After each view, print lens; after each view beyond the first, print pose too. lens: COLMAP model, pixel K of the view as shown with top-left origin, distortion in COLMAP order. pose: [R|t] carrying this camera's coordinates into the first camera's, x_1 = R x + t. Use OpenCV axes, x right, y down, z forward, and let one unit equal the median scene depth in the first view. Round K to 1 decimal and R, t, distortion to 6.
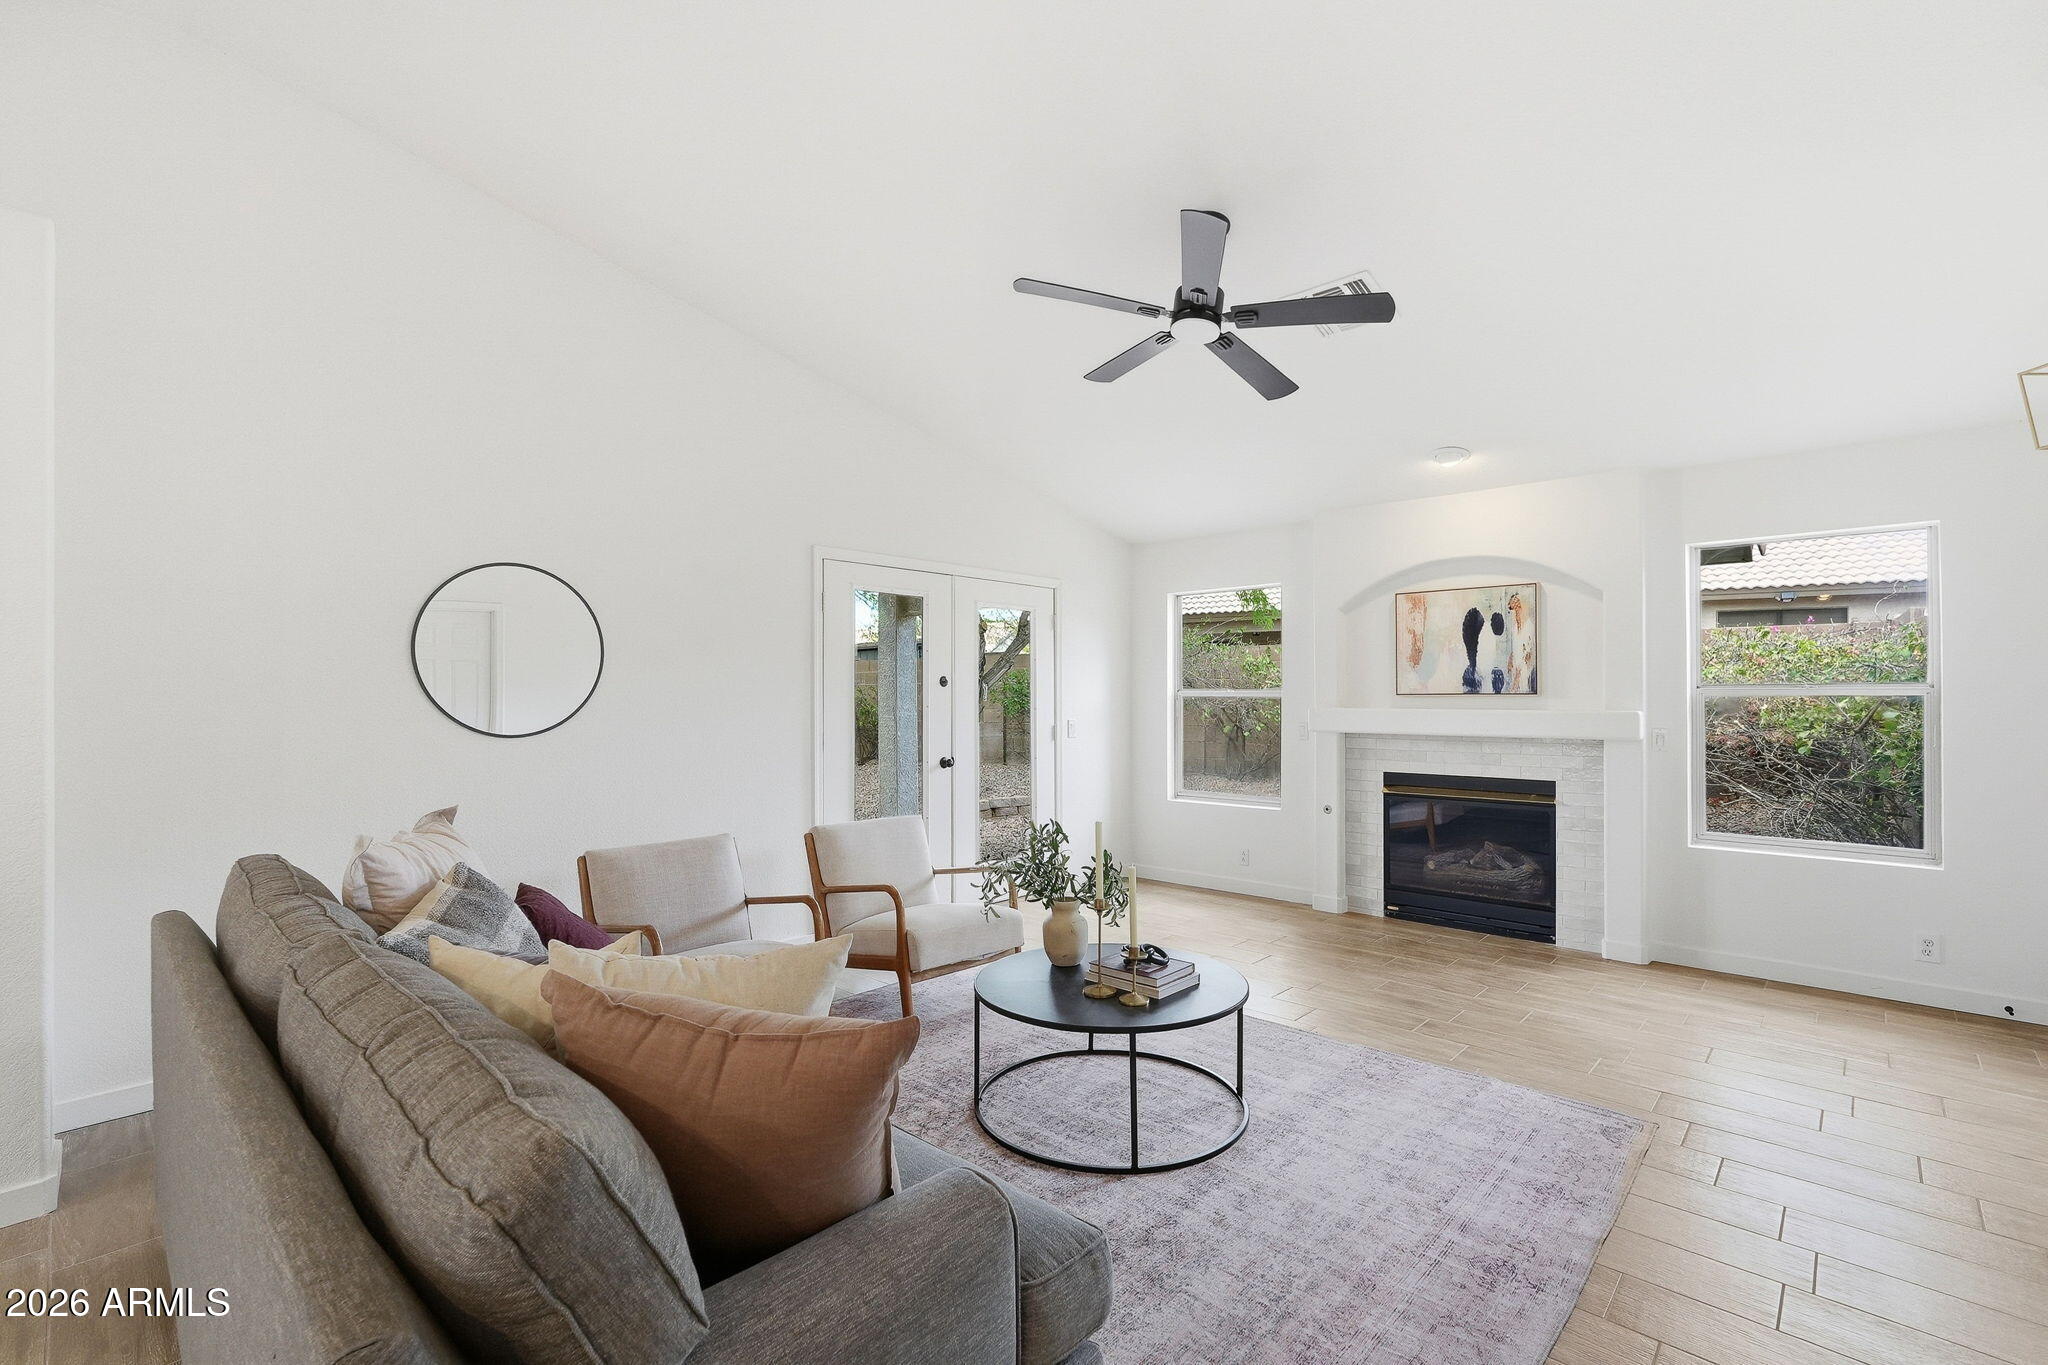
lens RADIAL K [[910.7, 0, 1029.9], [0, 910.7, 677.1], [0, 0, 1]] dist [-0.002547, 0.004169]
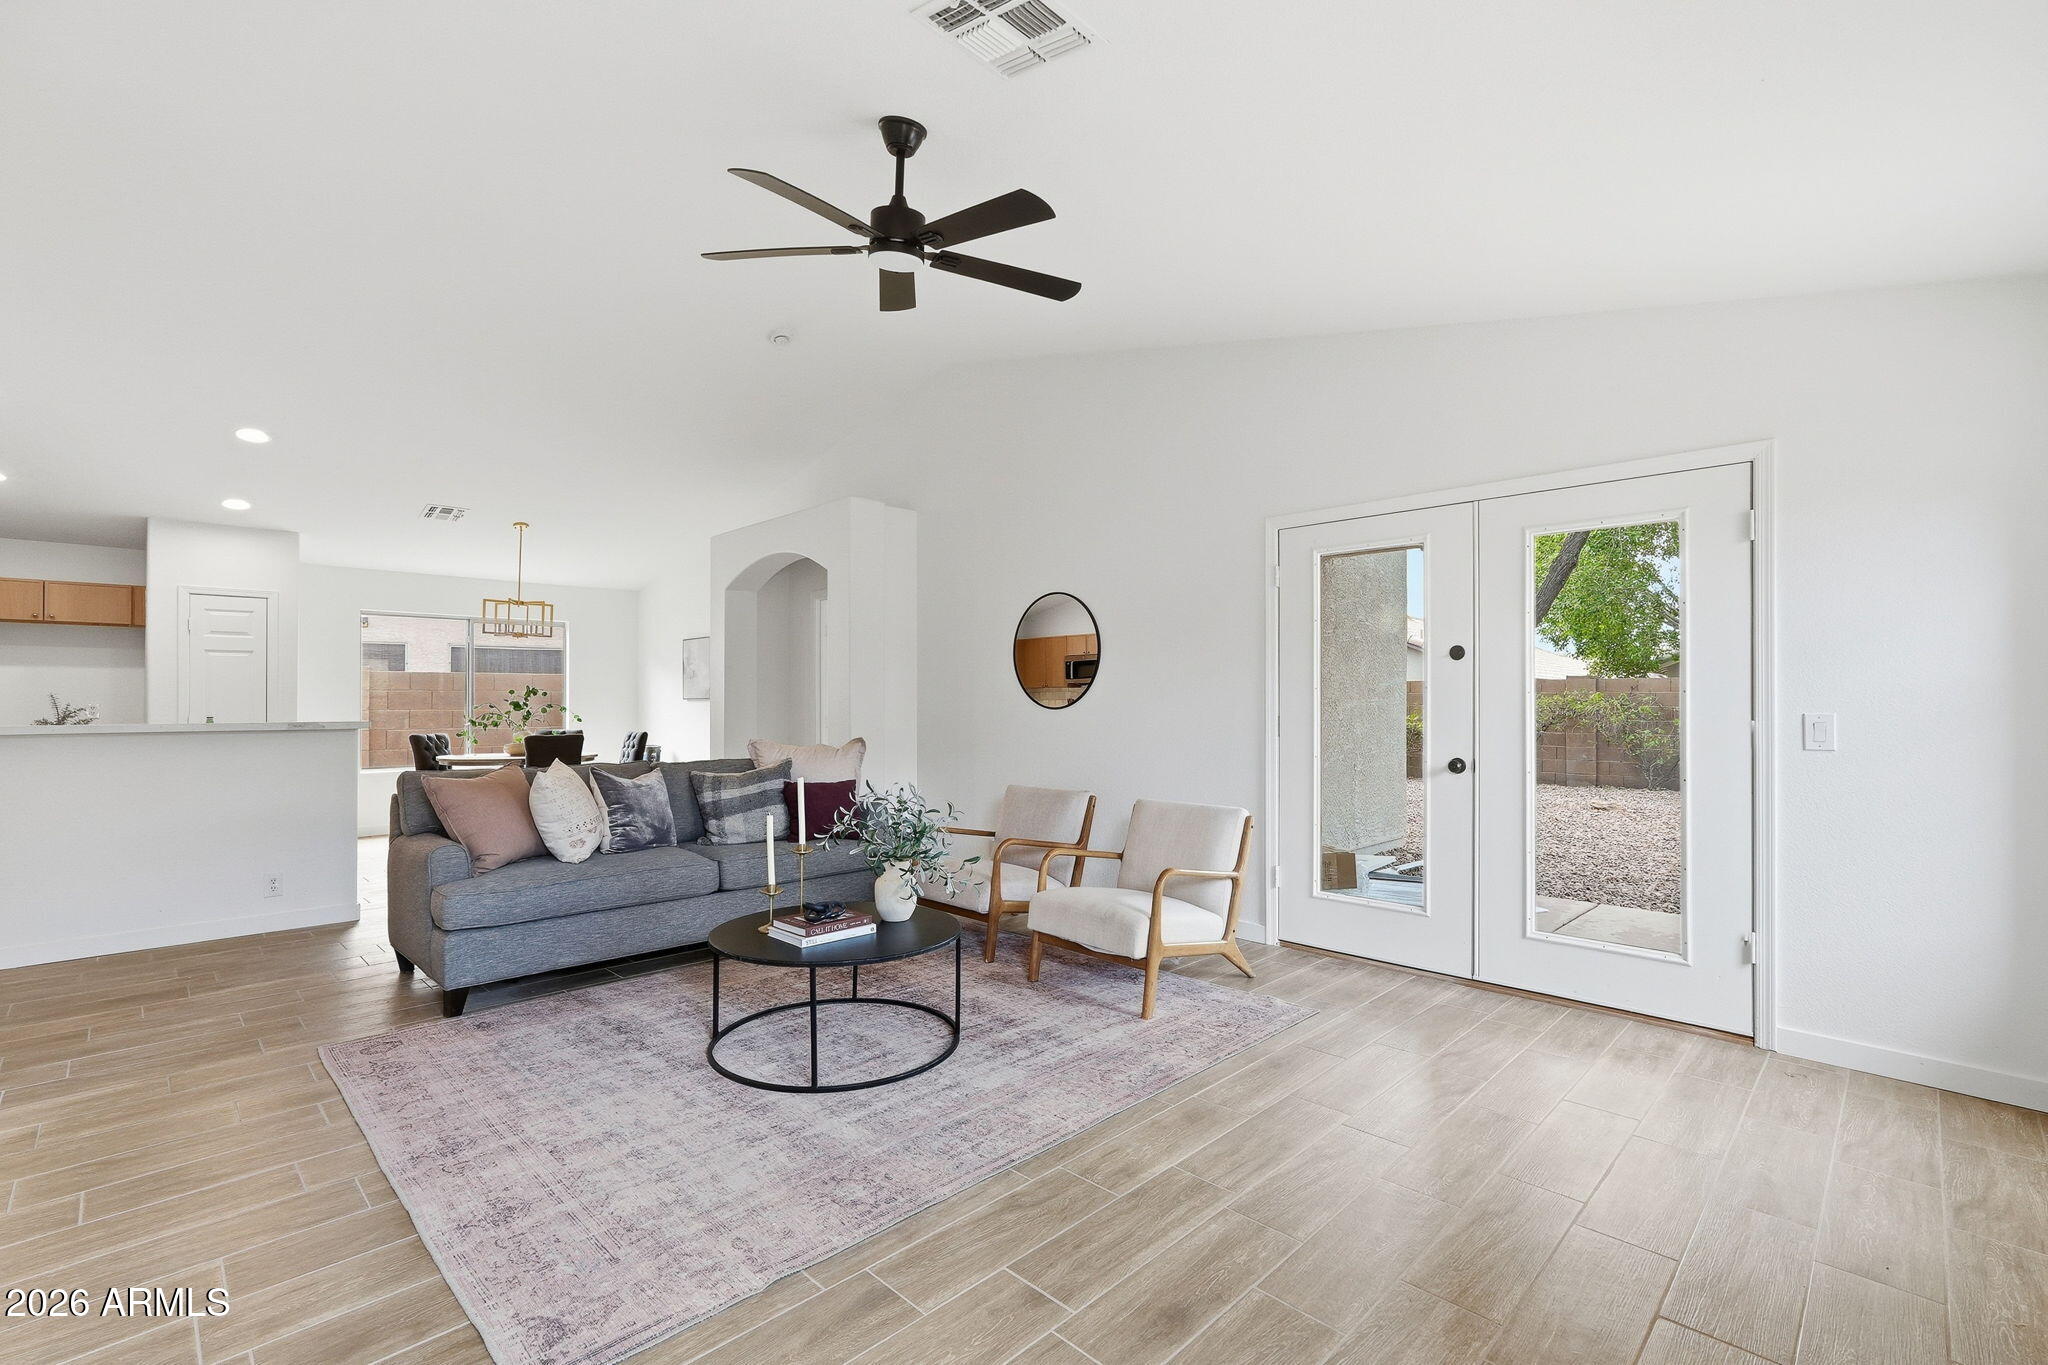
lens RADIAL K [[910.7, 0, 1037.1], [0, 910.7, 694.3], [0, 0, 1]] dist [-0.002547, 0.004169]
pose [[-0.031882, 0.000081, -0.999492, 1.489928], [0.030144, 0.999545, -0.000881, 0.066141], [0.999037, -0.030157, -0.031870, 1.610929]]
